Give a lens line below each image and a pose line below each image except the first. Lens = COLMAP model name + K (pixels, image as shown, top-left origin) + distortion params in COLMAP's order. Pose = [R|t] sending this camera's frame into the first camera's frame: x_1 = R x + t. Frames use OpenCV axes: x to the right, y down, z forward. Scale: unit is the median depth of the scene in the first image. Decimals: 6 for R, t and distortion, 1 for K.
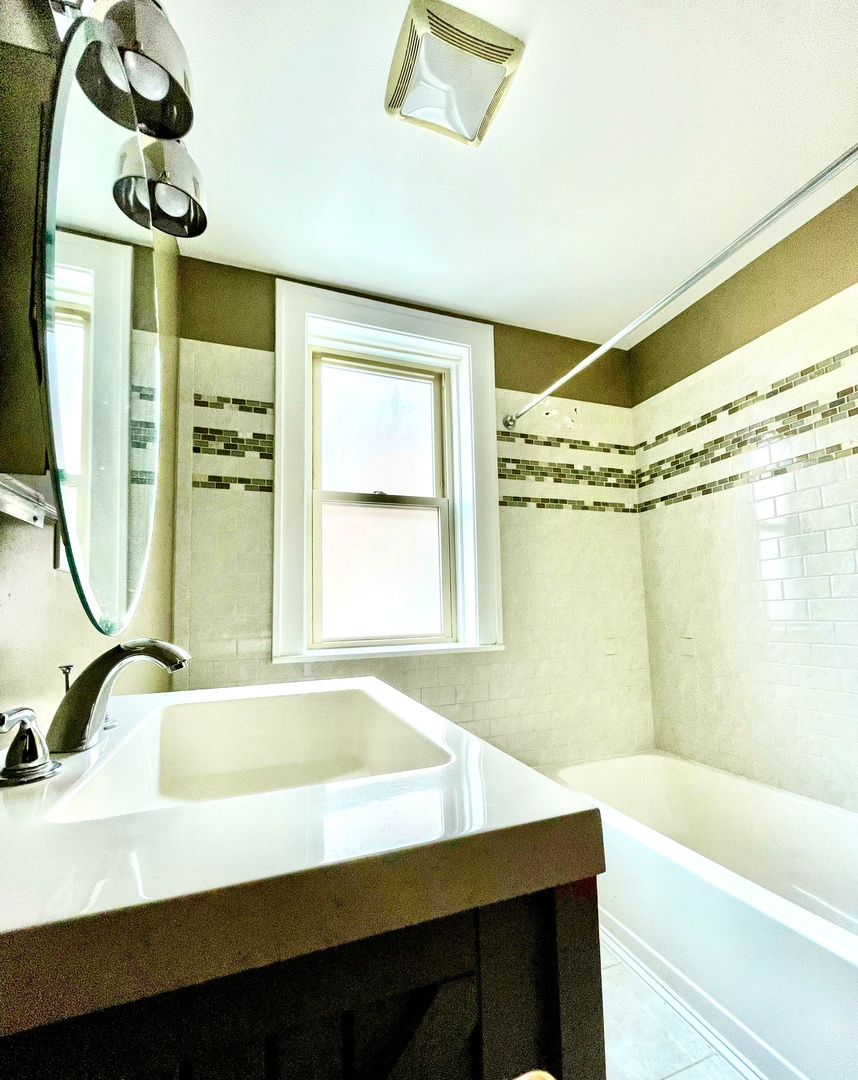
lens RADIAL K [[464.2, 0, 430.7], [0, 464.2, 574.4], [0, 0, 1]] dist [0.000948, 0.000169]
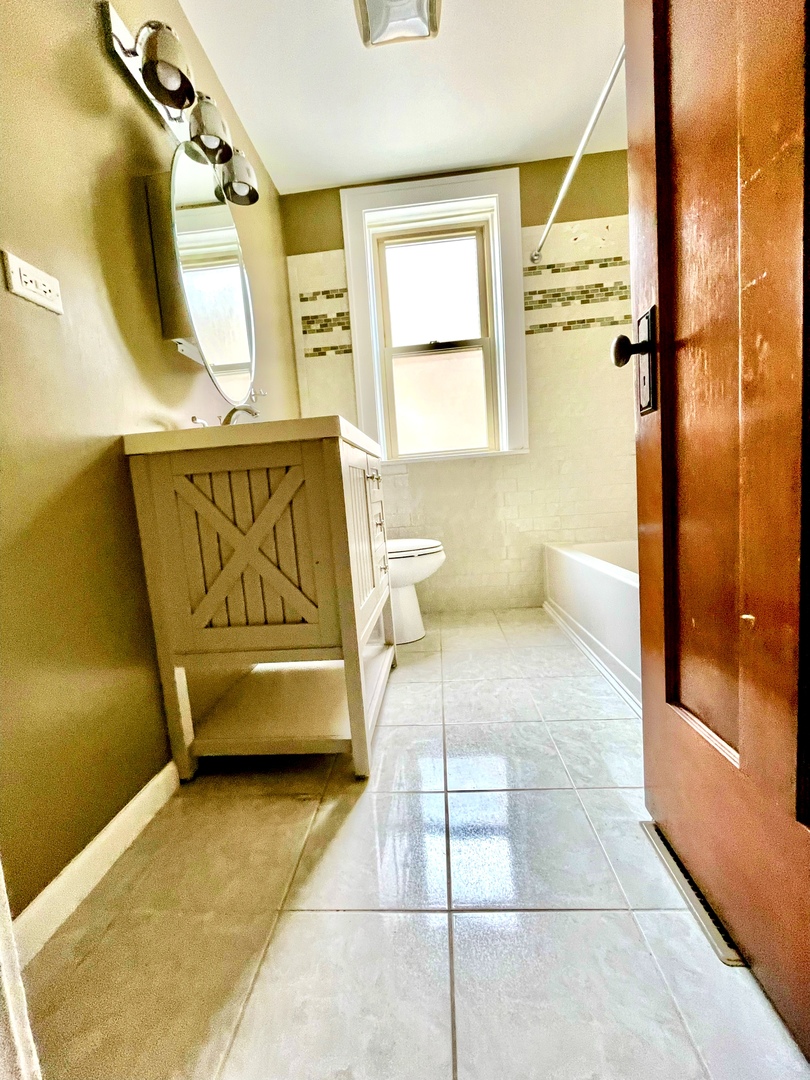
lens RADIAL K [[433.8, 0, 406.0], [0, 433.8, 540.0], [0, 0, 1]] dist [-0.002244, -0.000072]
pose [[0.913131, -0.001435, -0.407664, 0.319940], [0.086124, 0.978103, 0.189468, 0.134627], [0.398465, -0.208118, 0.893259, -0.251690]]
